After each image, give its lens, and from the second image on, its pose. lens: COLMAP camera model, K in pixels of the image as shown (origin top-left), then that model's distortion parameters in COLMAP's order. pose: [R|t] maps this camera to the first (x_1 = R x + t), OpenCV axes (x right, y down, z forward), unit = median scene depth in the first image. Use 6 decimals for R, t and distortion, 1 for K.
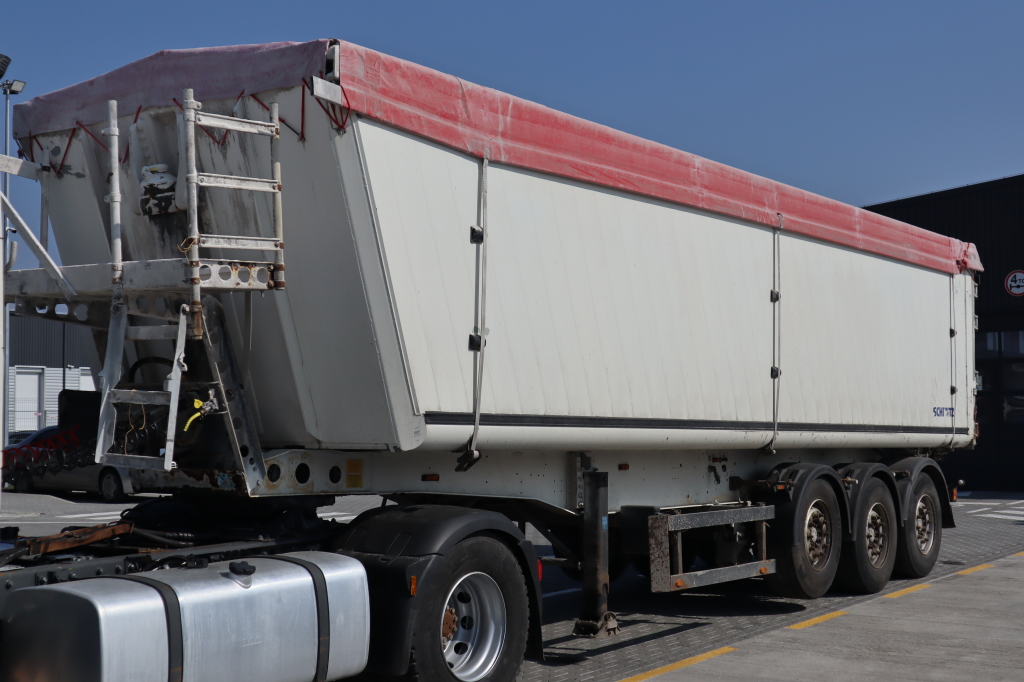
lens RADIAL K [[1388.7, 0, 512.0], [0, 1388.7, 341.0], [0, 0, 1]] dist [0.004105, 0.006184]
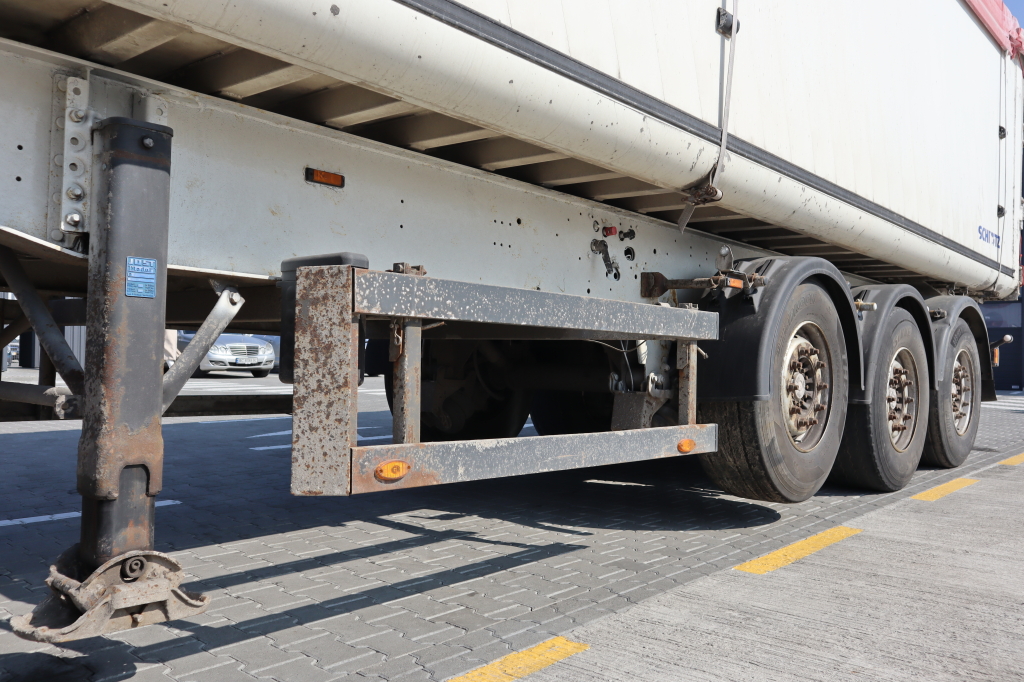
lens RADIAL K [[856.0, 0, 512.0], [0, 856.0, 341.0], [0, 0, 1]] dist [-0.003932, 0.005400]
pose [[0.994218, 0.021216, -0.105262, 0.140147], [-0.016956, 0.999007, 0.041195, 0.109990], [0.106031, -0.039172, 0.993591, 0.654913]]
